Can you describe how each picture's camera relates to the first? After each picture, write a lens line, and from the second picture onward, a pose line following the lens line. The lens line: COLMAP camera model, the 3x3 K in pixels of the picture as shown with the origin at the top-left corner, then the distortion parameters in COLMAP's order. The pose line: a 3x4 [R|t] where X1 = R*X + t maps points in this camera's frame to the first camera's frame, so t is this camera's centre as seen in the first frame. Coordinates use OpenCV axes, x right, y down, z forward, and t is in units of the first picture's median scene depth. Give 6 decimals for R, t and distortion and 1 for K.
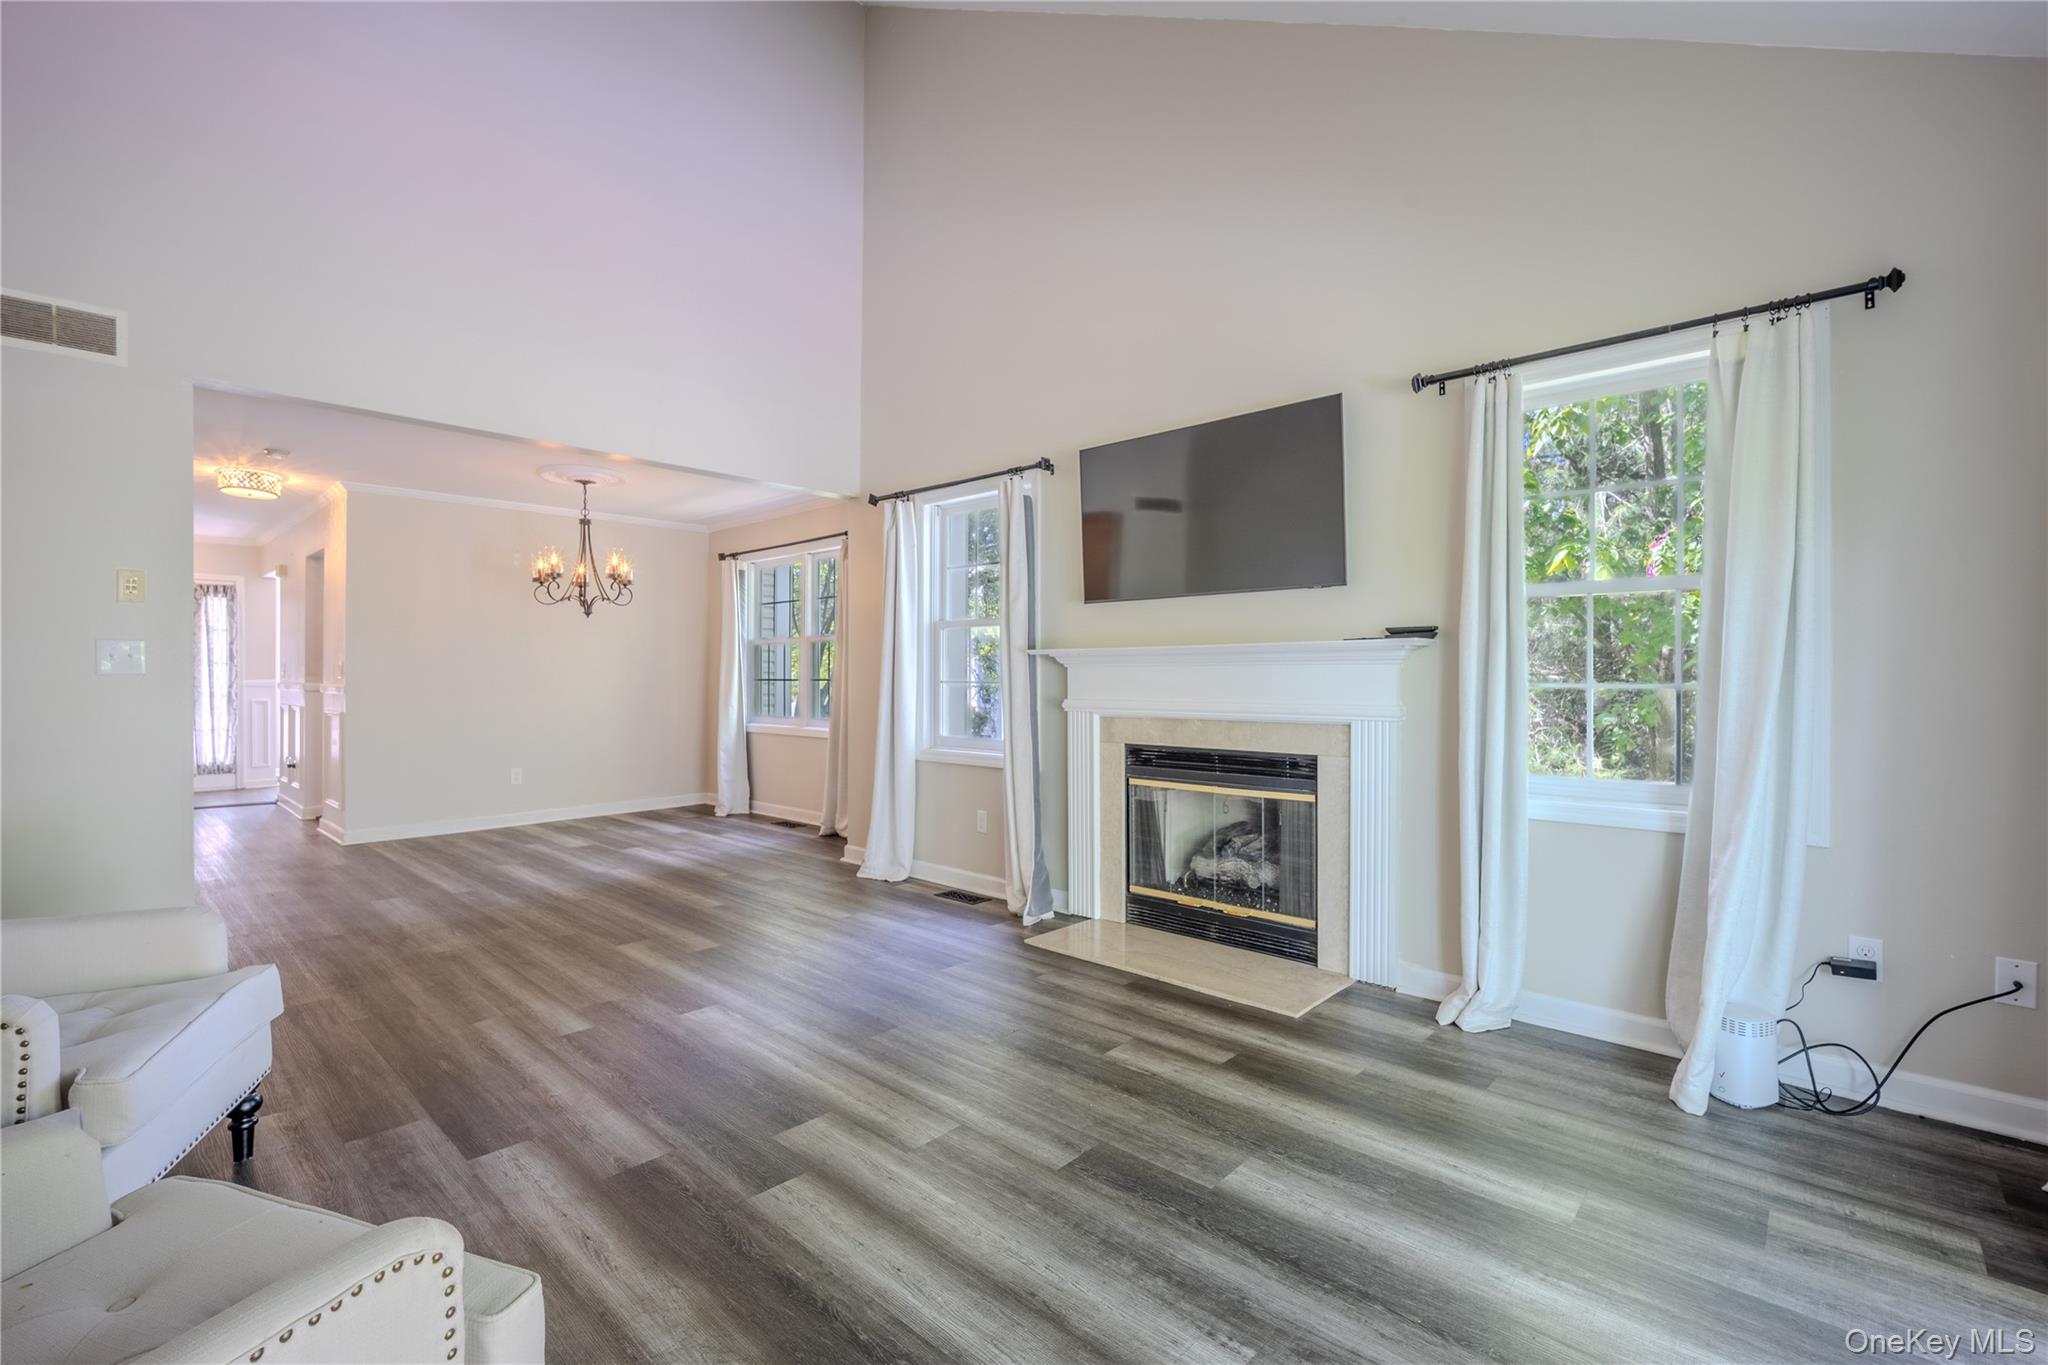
lens RADIAL K [[900.3, 0, 1016.9], [0, 900.3, 672.1], [0, 0, 1]] dist [-0.011032, 0.000954]
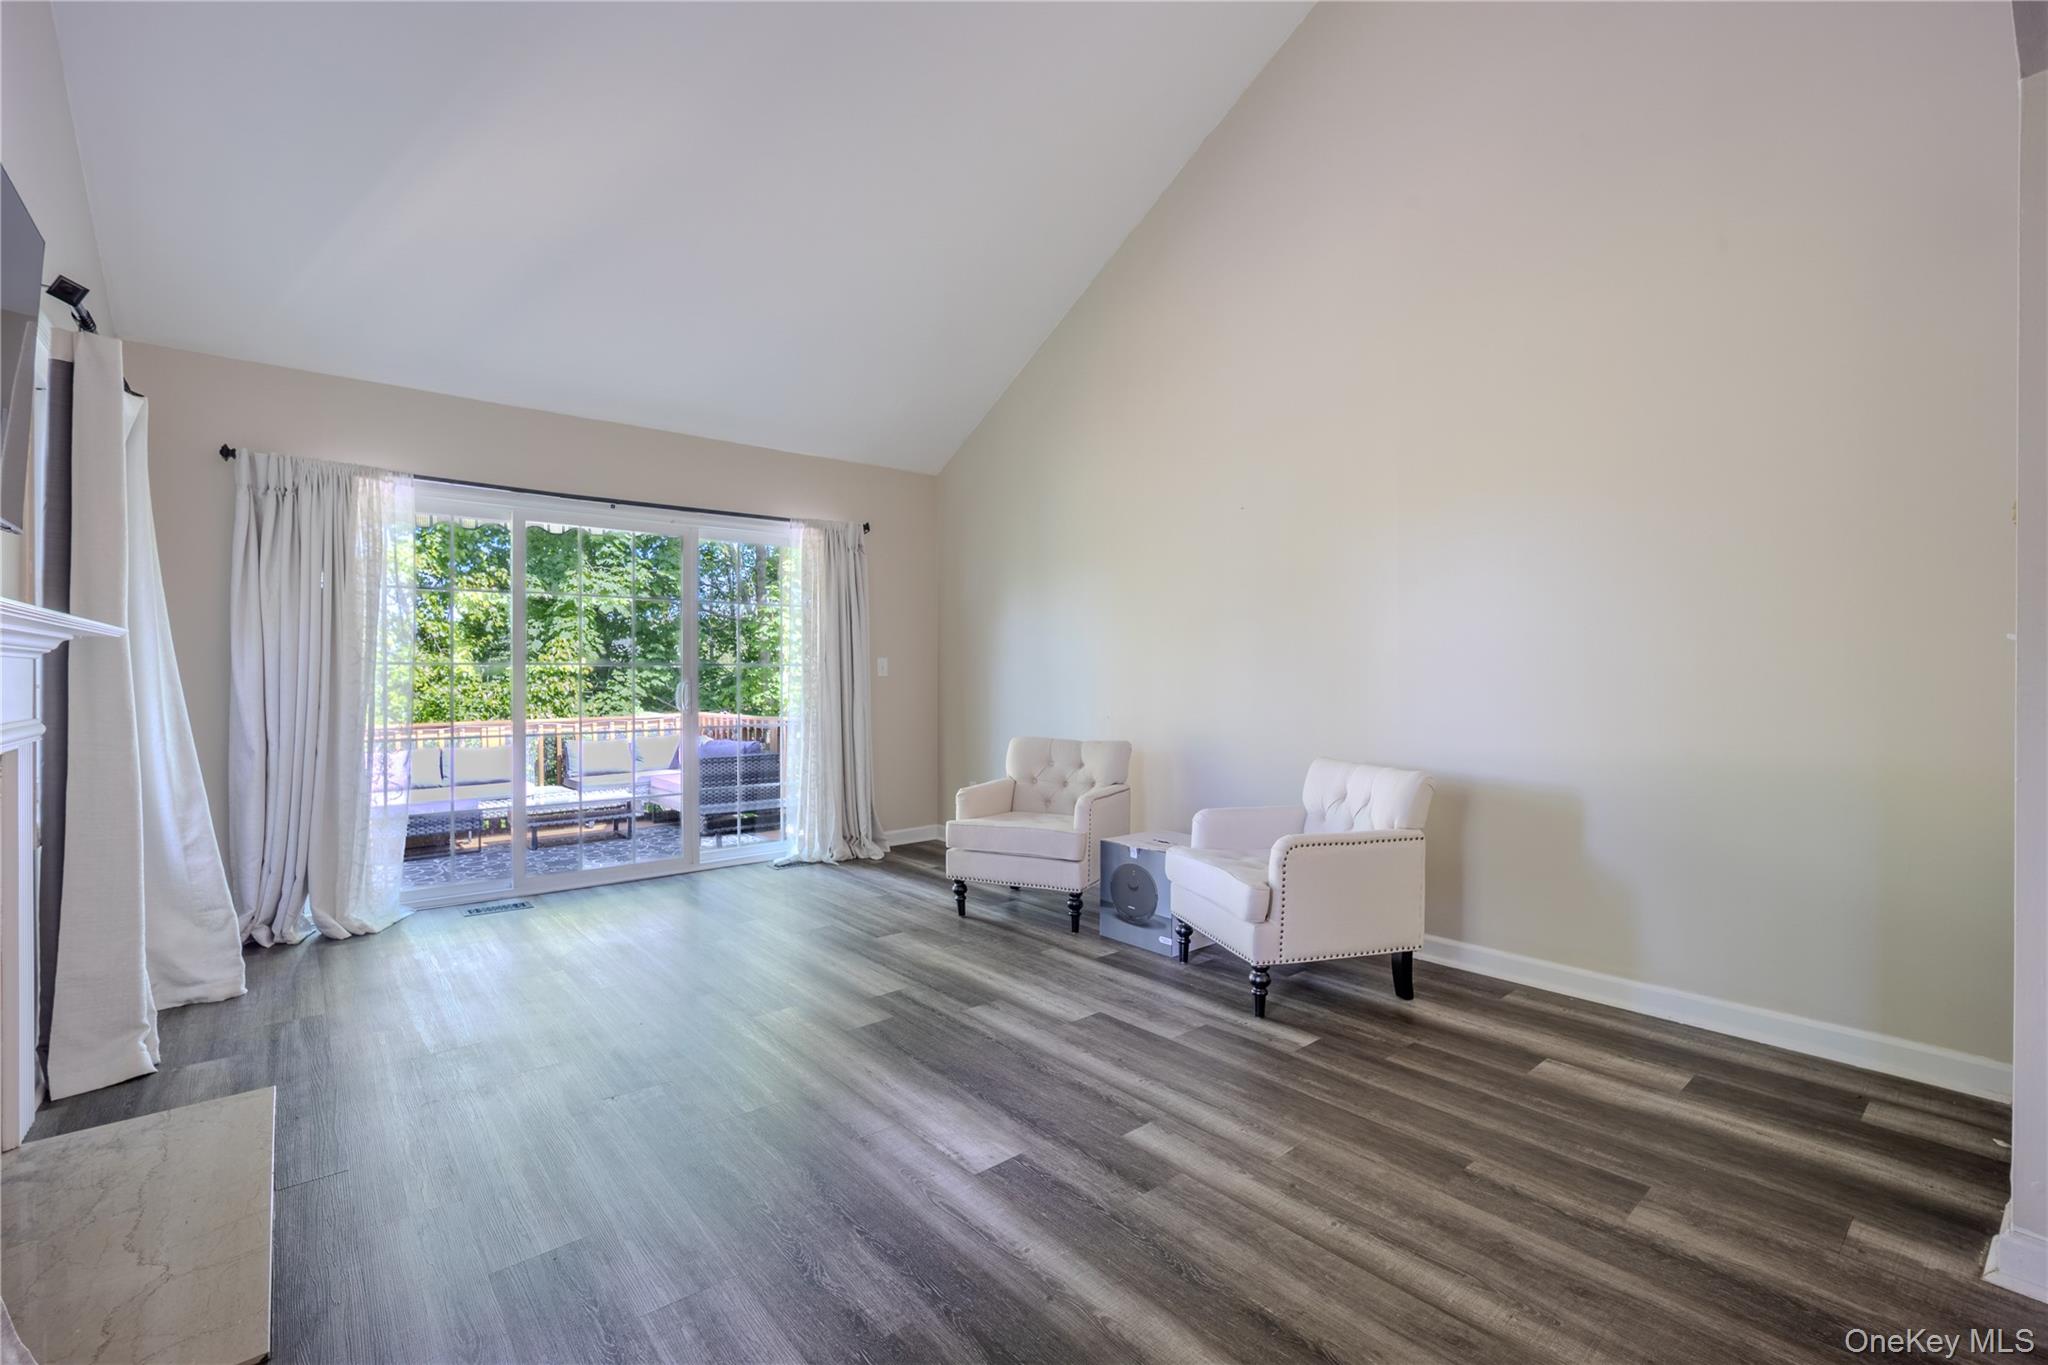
lens RADIAL K [[900.3, 0, 1036.2], [0, 900.3, 683.4], [0, 0, 1]] dist [-0.011032, 0.000954]
pose [[-0.994627, 0.003378, 0.103473, -0.412270], [0.004902, 0.999883, 0.014481, 0.002650], [-0.103412, 0.014911, -0.994527, 1.512453]]
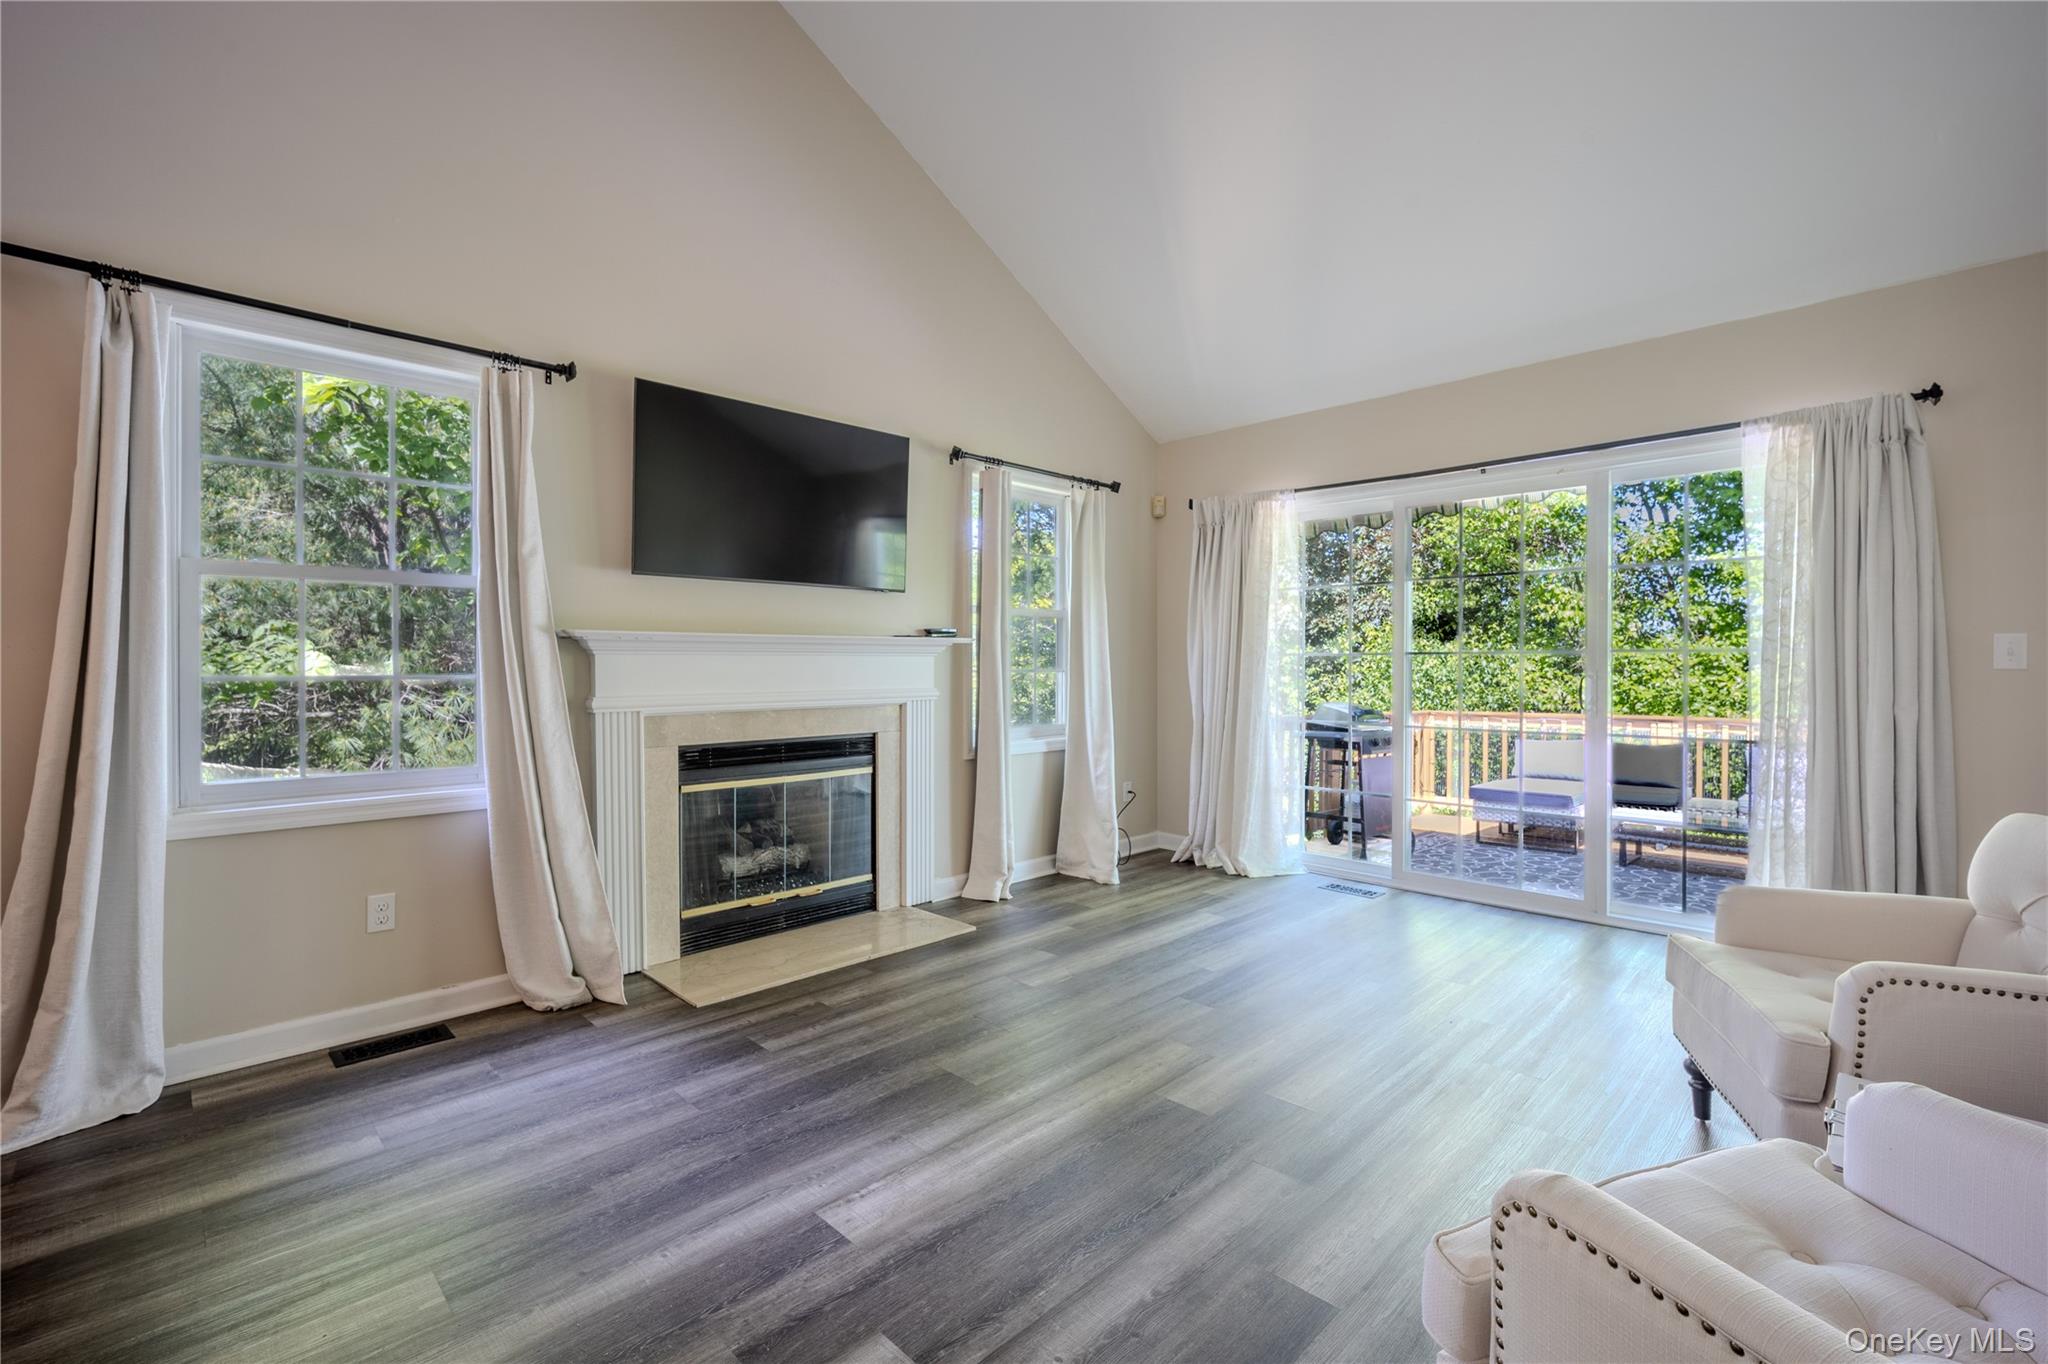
lens RADIAL K [[900.3, 0, 1019.0], [0, 900.3, 666.1], [0, 0, 1]] dist [-0.011032, 0.000954]
pose [[0.036139, 0.002364, 0.999344, -0.851416], [0.003687, 0.999990, -0.002499, 0.009081], [-0.999340, 0.003774, 0.036130, 0.776334]]
